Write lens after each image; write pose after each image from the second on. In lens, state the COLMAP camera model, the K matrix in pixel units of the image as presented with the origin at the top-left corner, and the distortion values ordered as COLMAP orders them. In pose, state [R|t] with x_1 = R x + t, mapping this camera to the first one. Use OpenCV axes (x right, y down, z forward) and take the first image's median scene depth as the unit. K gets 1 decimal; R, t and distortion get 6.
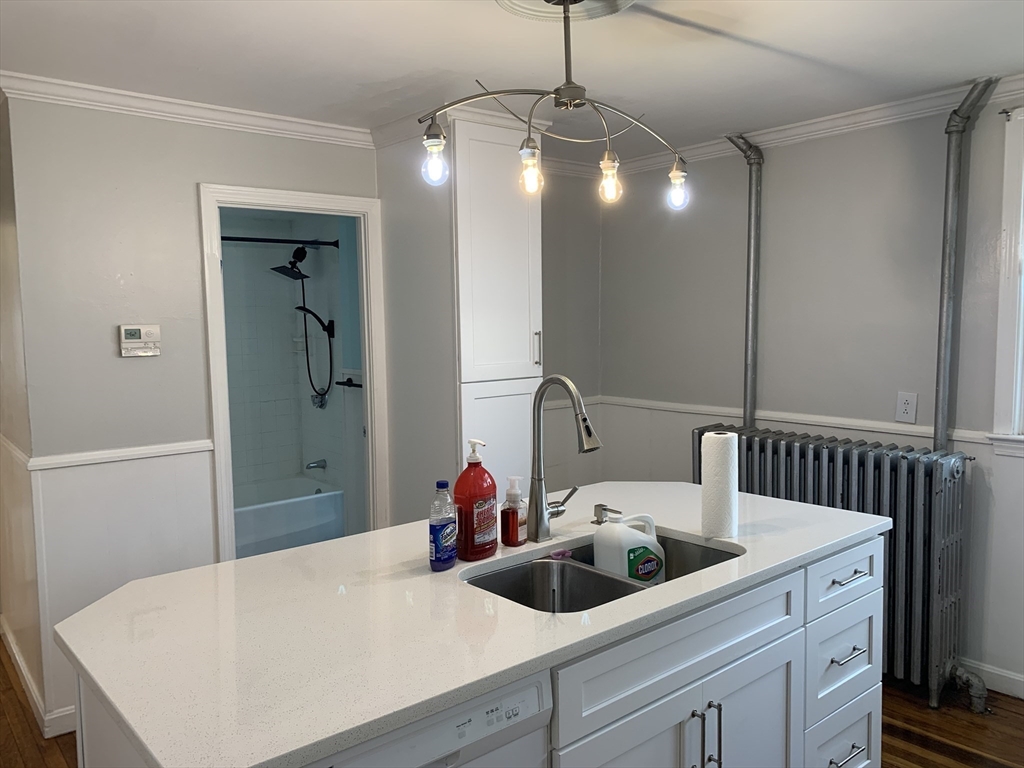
lens RADIAL K [[786.7, 0, 504.7], [0, 786.7, 380.8], [0, 0, 1]] dist [0.009701, -0.012664]
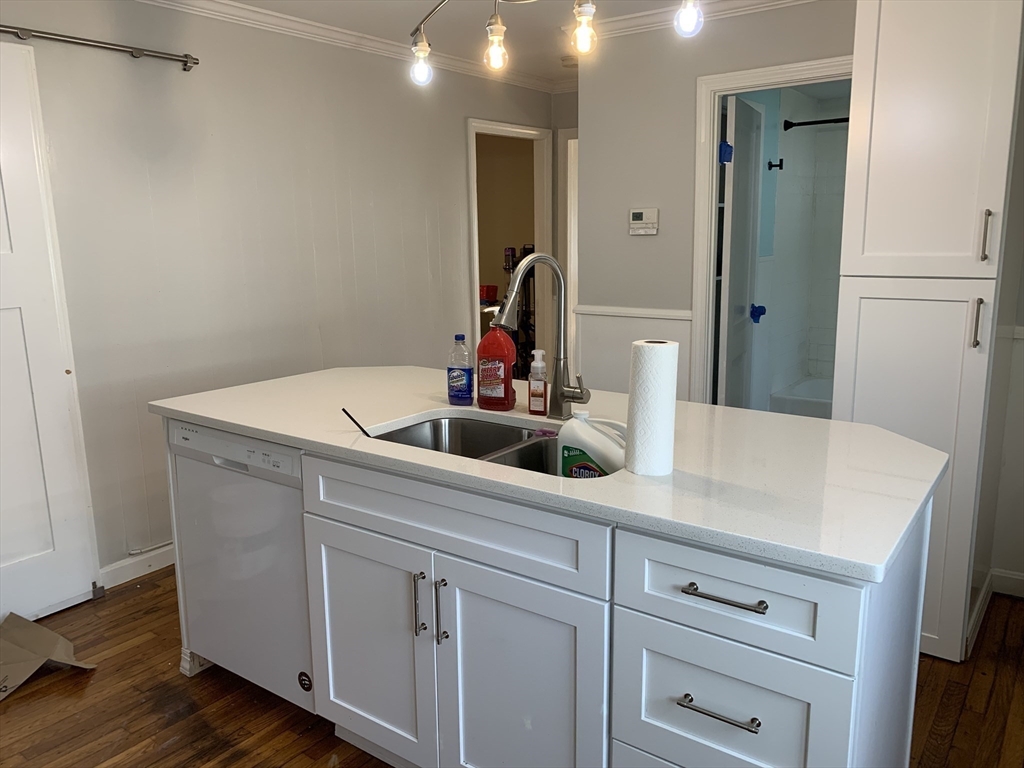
lens RADIAL K [[786.7, 0, 504.7], [0, 786.7, 380.8], [0, 0, 1]] dist [0.009701, -0.012664]
pose [[0.232262, 0.193868, -0.953137, 1.015271], [-0.063947, 0.980858, 0.183923, -0.028061], [0.970549, 0.018232, 0.240213, 0.705748]]
